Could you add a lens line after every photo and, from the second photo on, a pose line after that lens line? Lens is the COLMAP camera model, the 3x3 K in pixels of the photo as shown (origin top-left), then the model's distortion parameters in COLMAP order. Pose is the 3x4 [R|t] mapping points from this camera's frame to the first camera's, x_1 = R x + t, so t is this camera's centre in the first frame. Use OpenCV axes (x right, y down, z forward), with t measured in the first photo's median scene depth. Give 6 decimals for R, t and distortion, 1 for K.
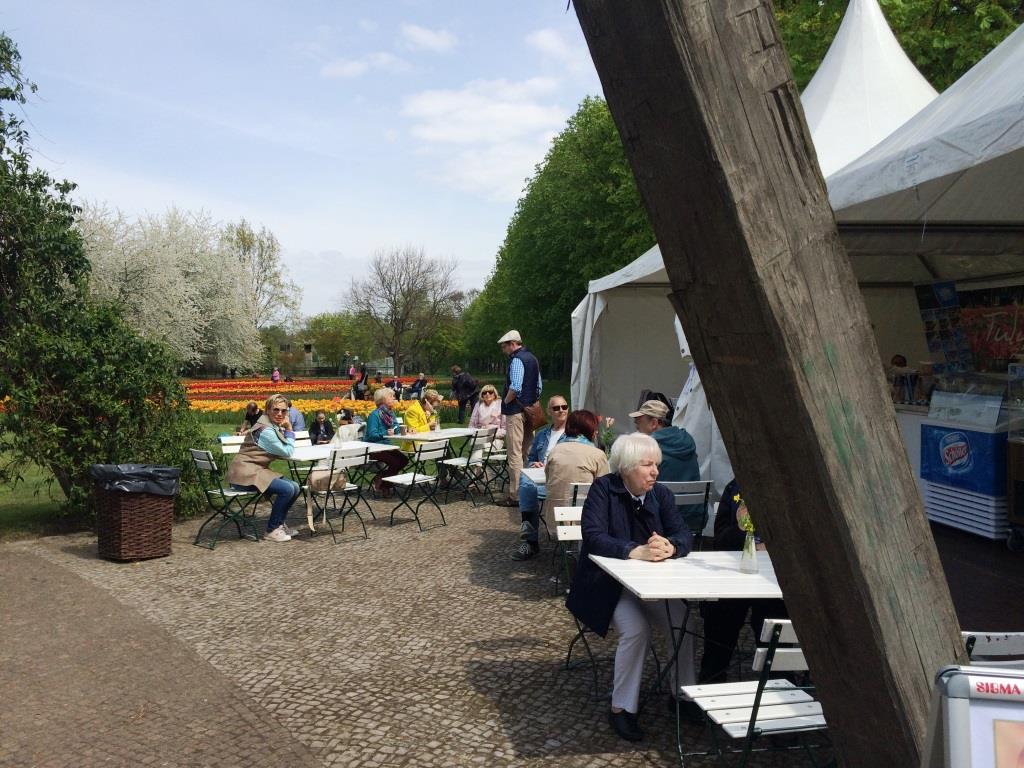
lens RADIAL K [[883.6, 0, 512.0], [0, 883.6, 384.0], [0, 0, 1]] dist [0.101910, -0.135222]
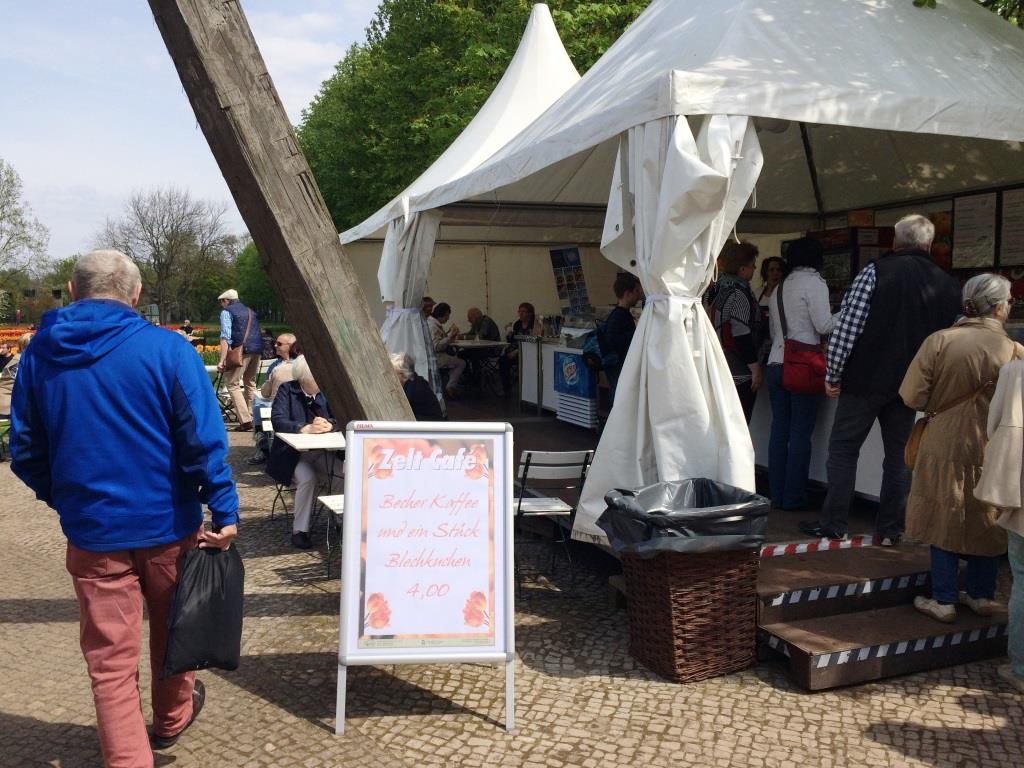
lens RADIAL K [[883.6, 0, 512.0], [0, 883.6, 384.0], [0, 0, 1]] dist [0.101910, -0.135222]
pose [[0.971238, -0.022235, 0.237072, 0.103187], [0.008255, 0.998176, 0.059797, 0.019709], [-0.237970, -0.056120, 0.969650, -0.470653]]
